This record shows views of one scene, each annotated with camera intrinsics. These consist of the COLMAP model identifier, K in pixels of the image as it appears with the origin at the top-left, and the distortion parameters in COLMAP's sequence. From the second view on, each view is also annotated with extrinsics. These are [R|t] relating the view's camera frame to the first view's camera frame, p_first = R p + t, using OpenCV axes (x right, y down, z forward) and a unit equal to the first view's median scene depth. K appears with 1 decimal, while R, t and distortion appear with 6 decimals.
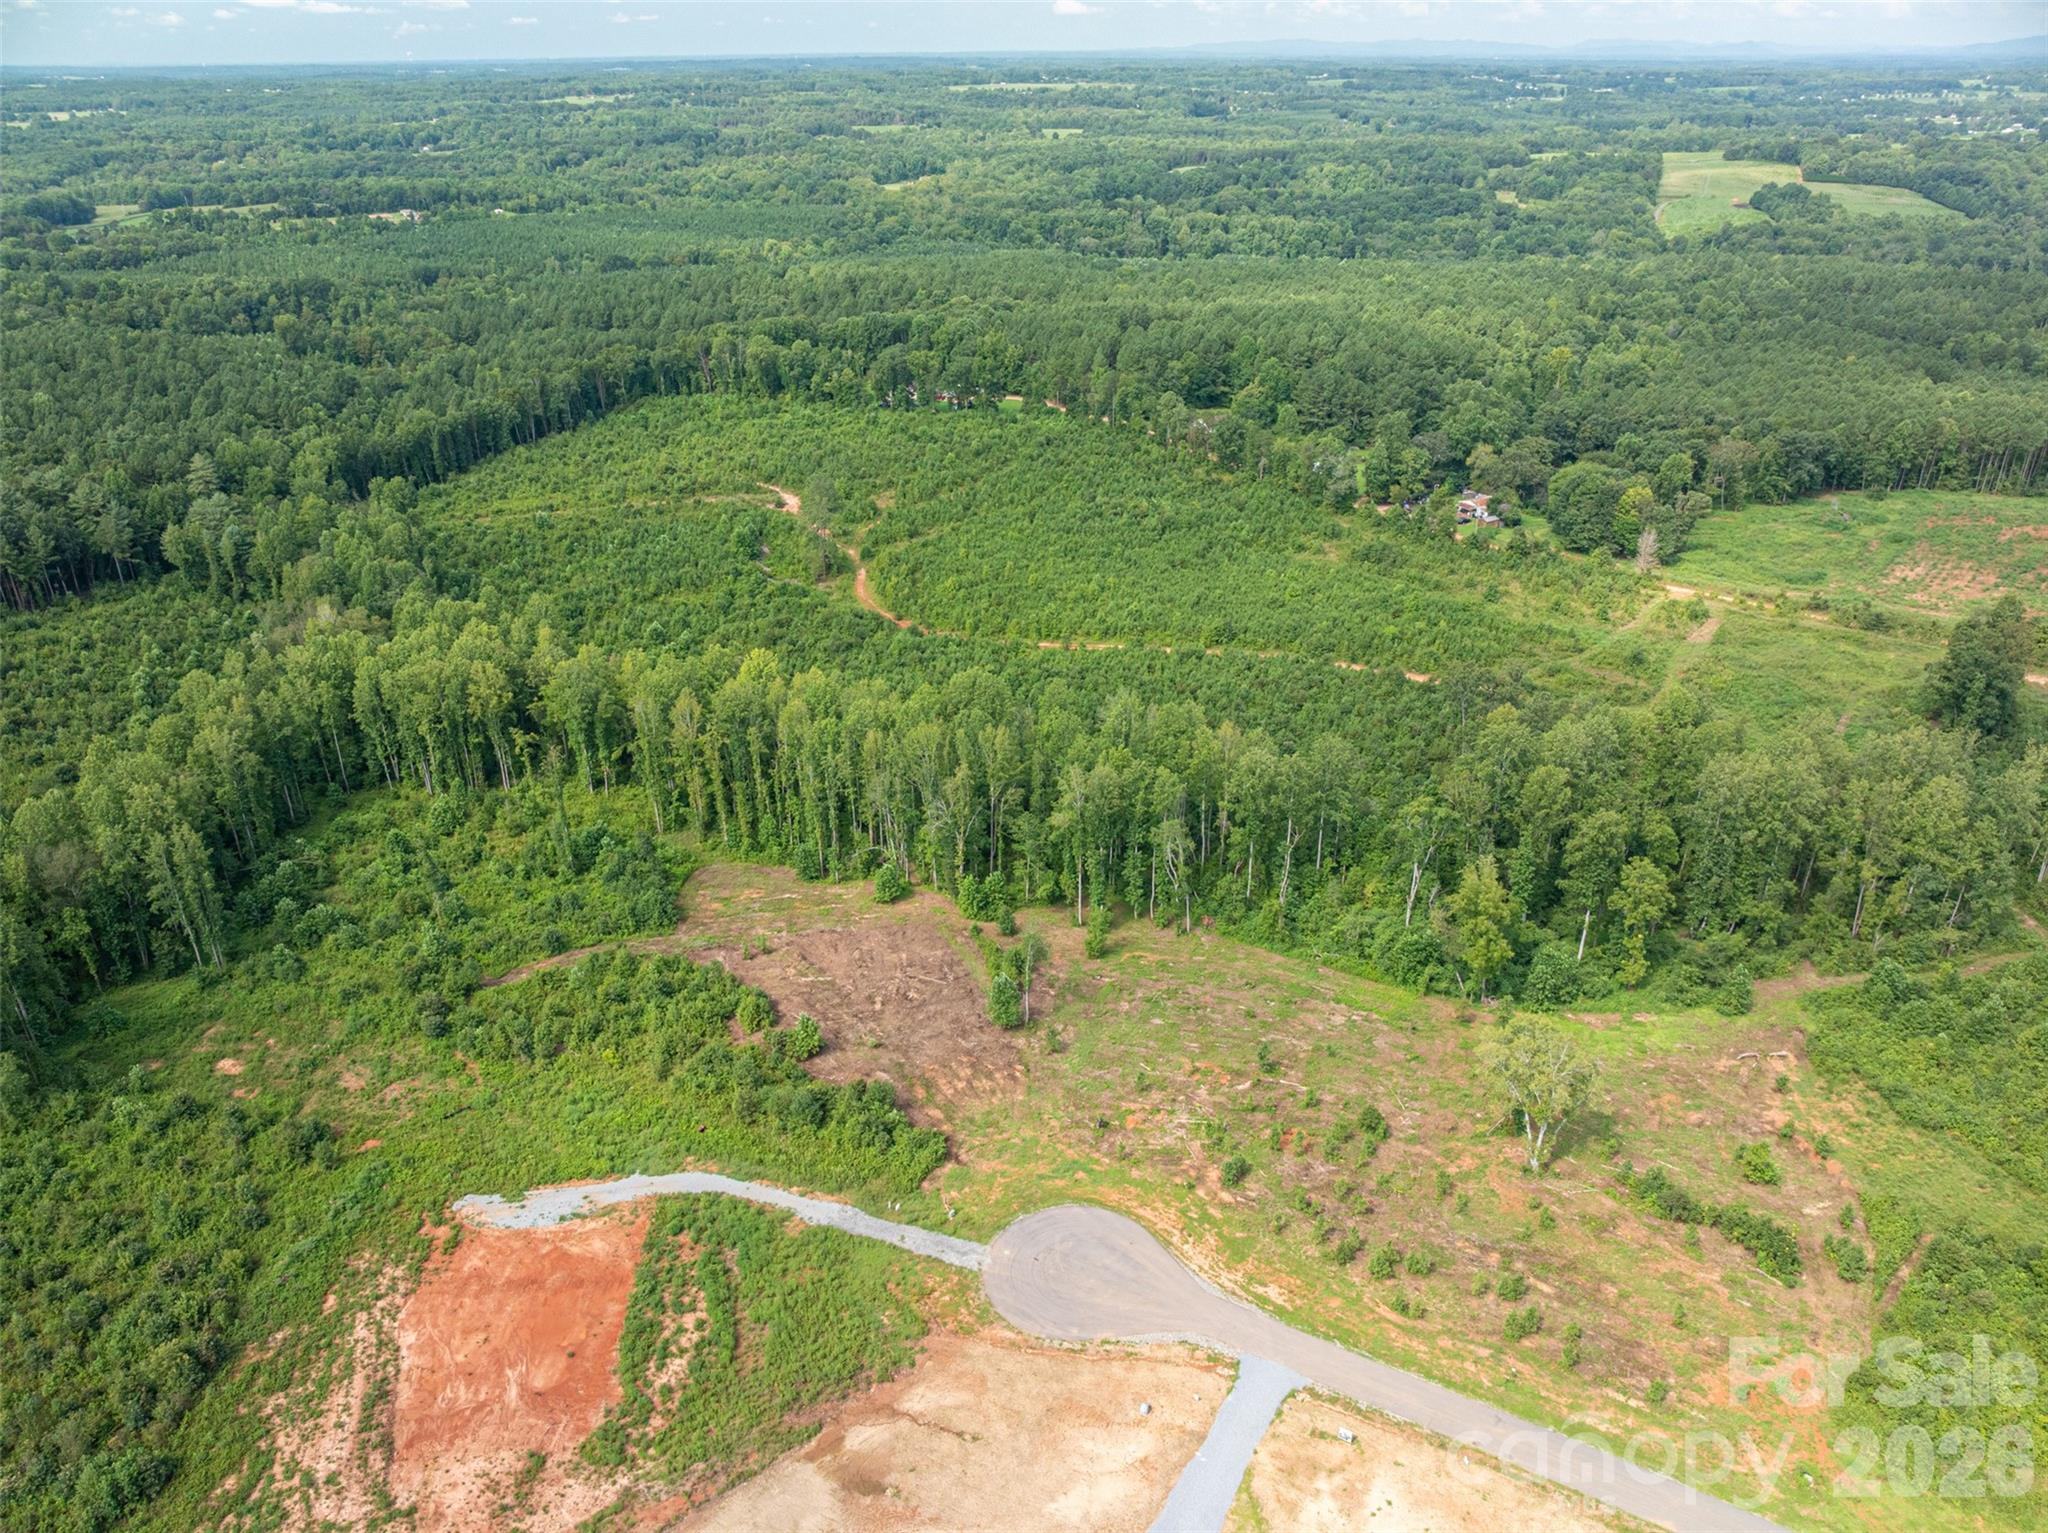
lens RADIAL K [[1441.7, 0, 1029.0], [0, 1441.7, 765.4], [0, 0, 1]] dist [-0.057120, 0.033038]
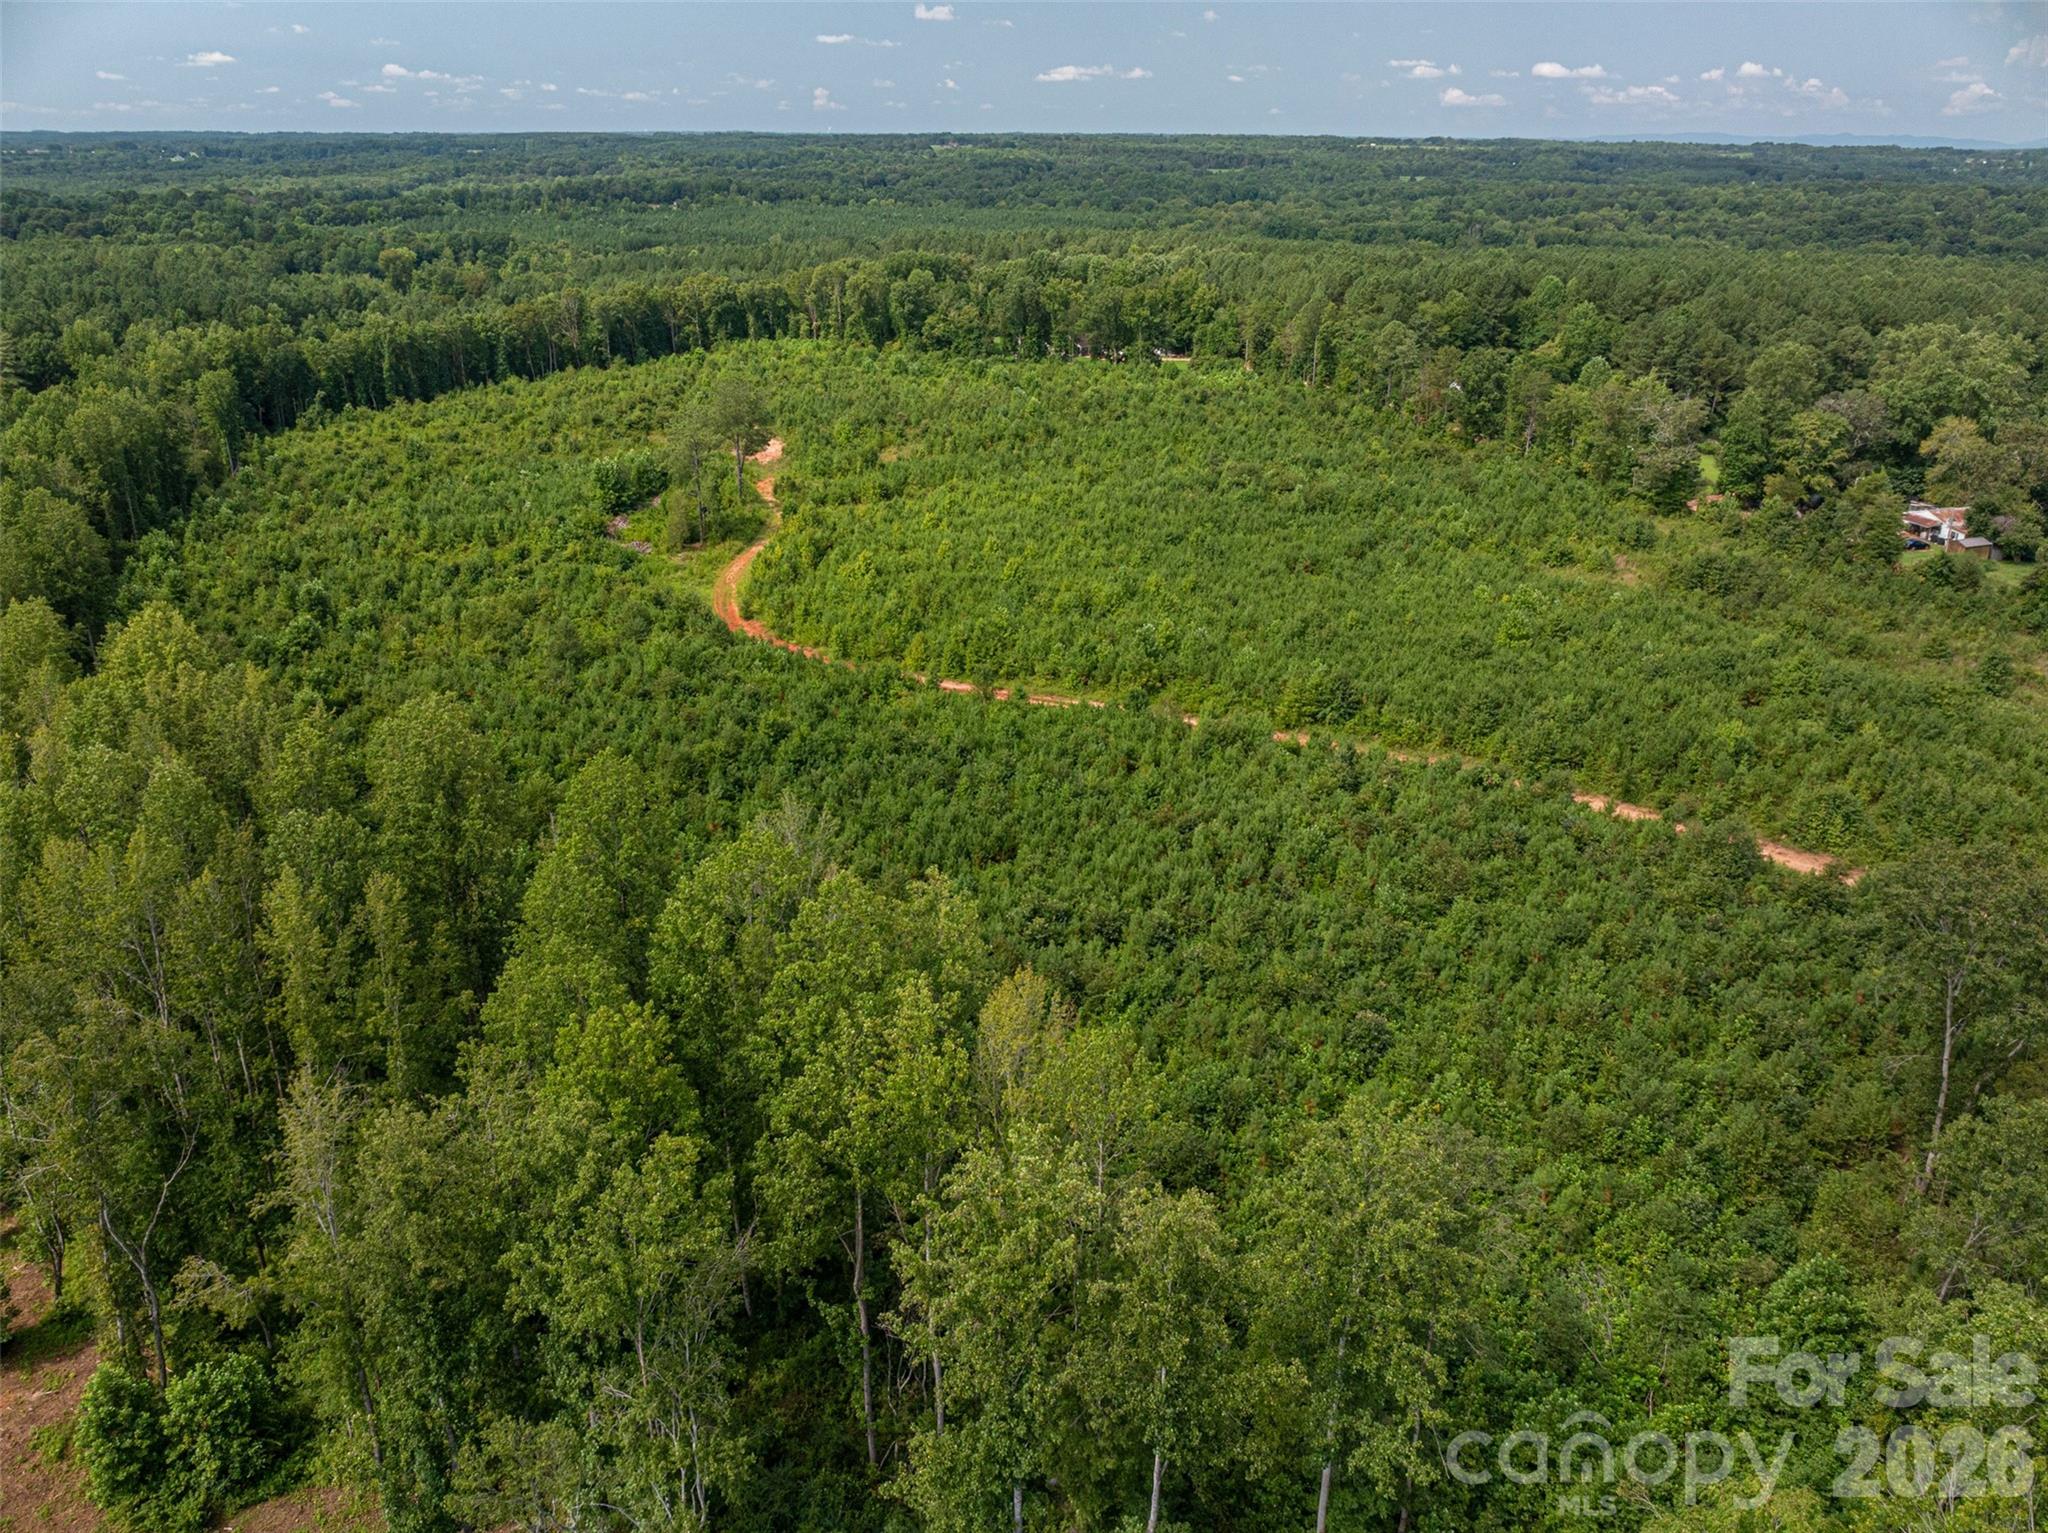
lens RADIAL K [[1441.7, 0, 1034.8], [0, 1441.7, 747.5], [0, 0, 1]] dist [-0.057120, 0.033038]
pose [[0.970059, 0.108097, -0.217485, 0.125720], [-0.121382, 0.991413, -0.048643, -0.038917], [0.210359, 0.073585, 0.974851, 0.479106]]
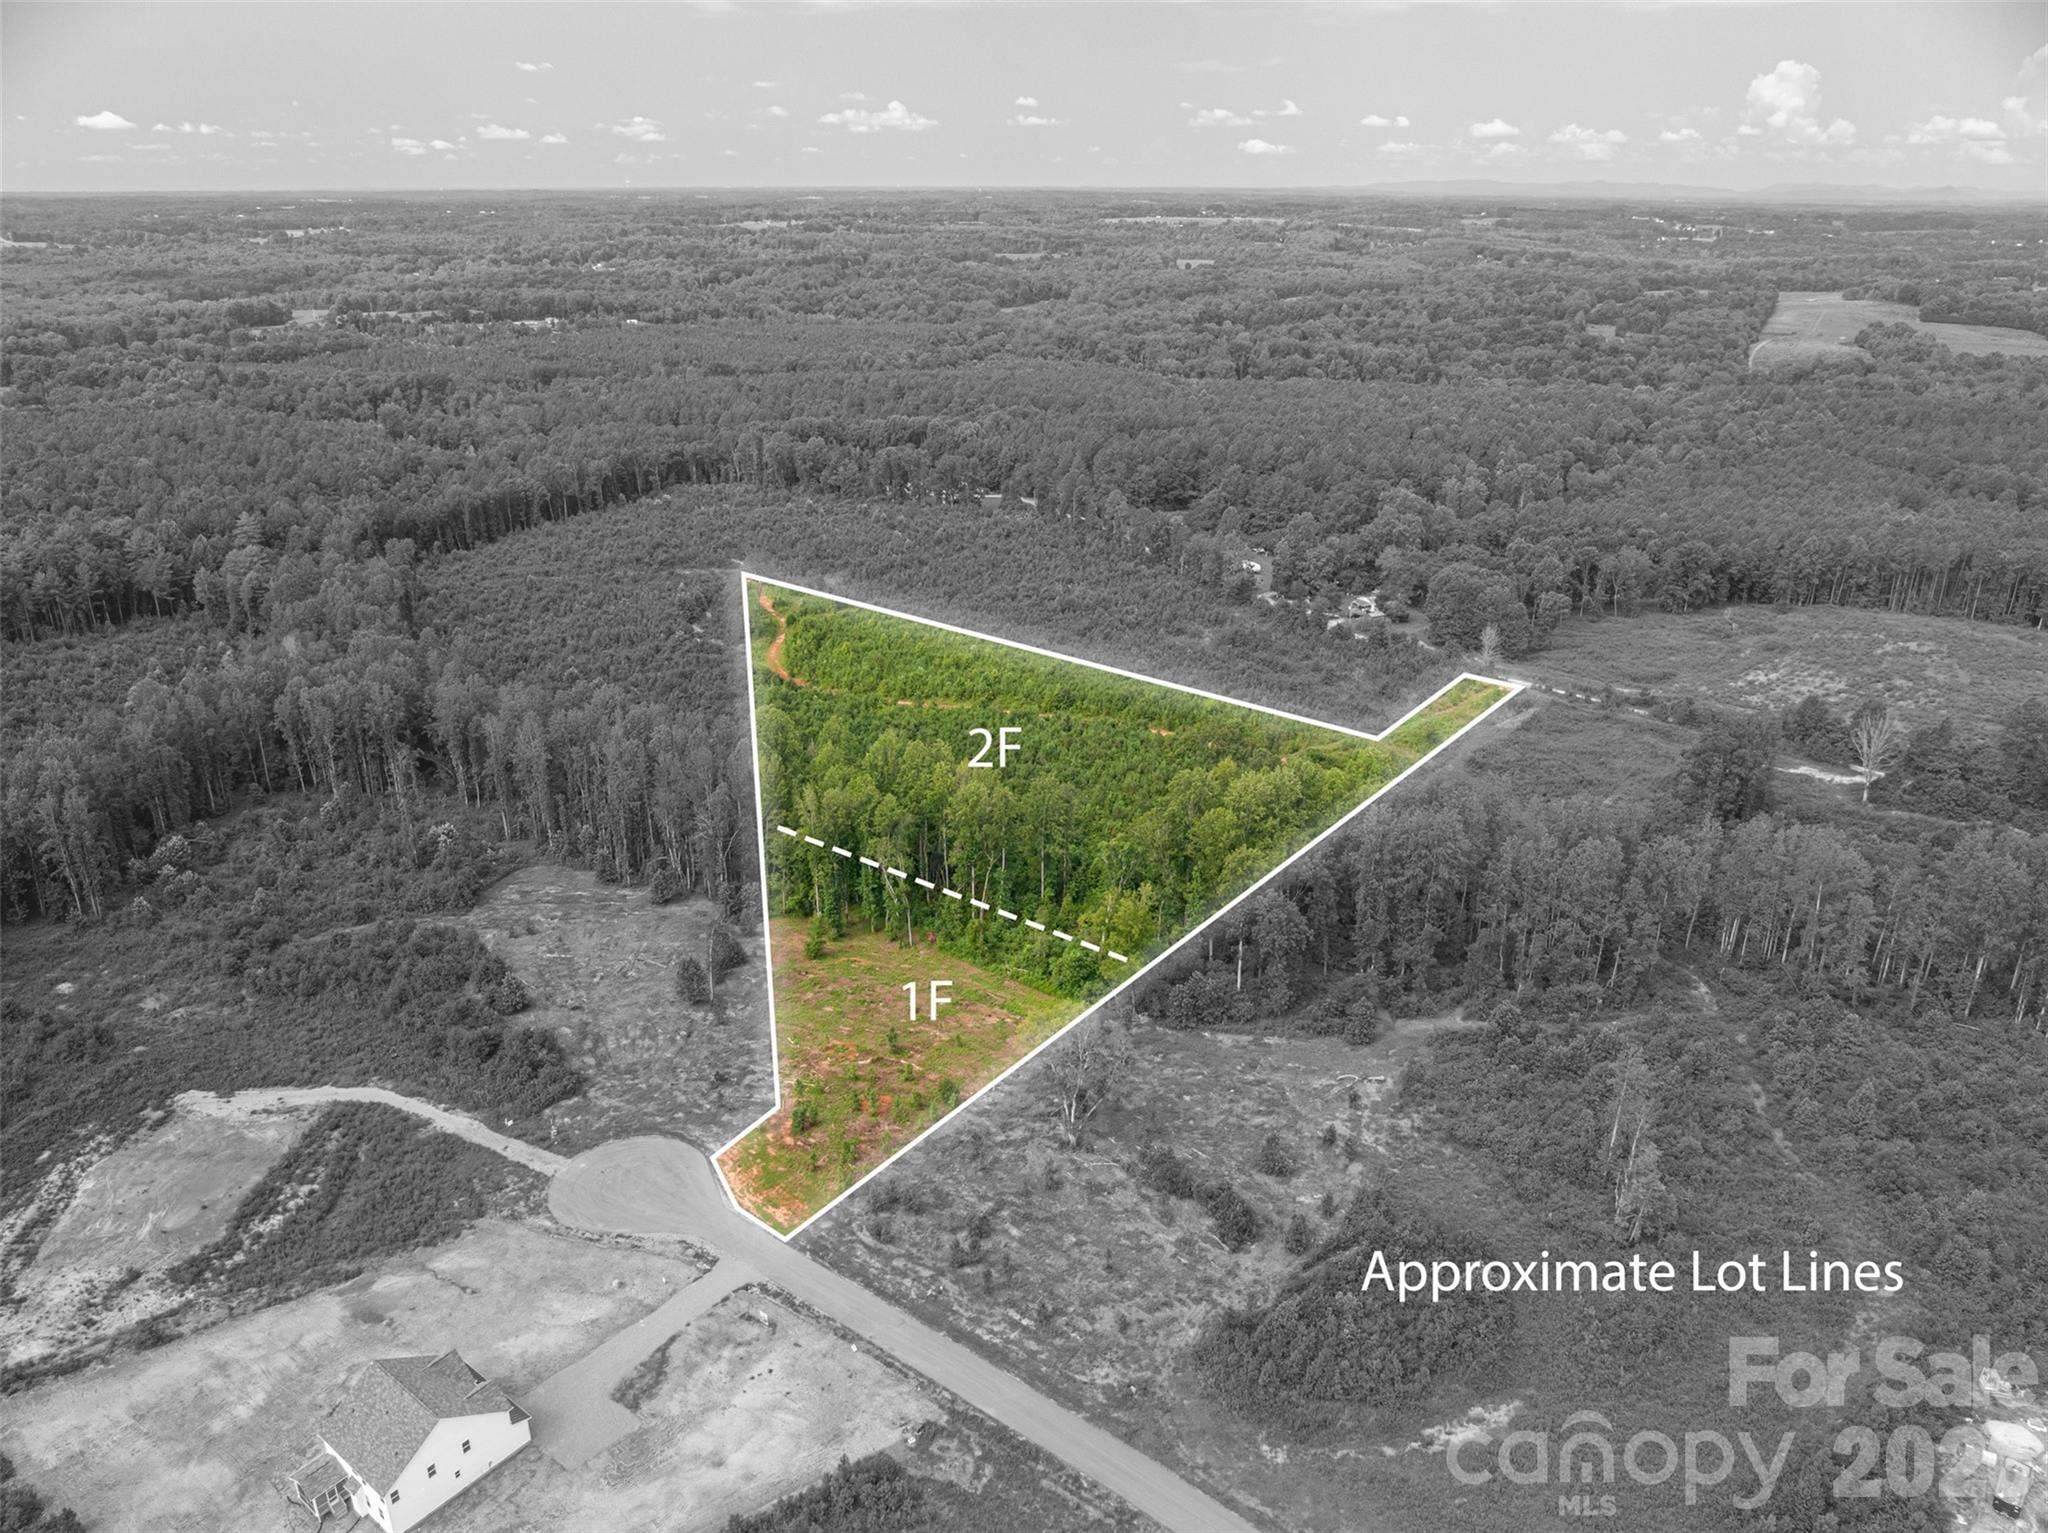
lens RADIAL K [[1441.7, 0, 1027.2], [0, 1441.7, 765.5], [0, 0, 1]] dist [-0.057120, 0.033038]
pose [[0.992657, 0.054024, -0.108232, 0.198334], [-0.062516, 0.995095, -0.076666, 0.036432], [0.103560, 0.082869, 0.991165, -0.062117]]
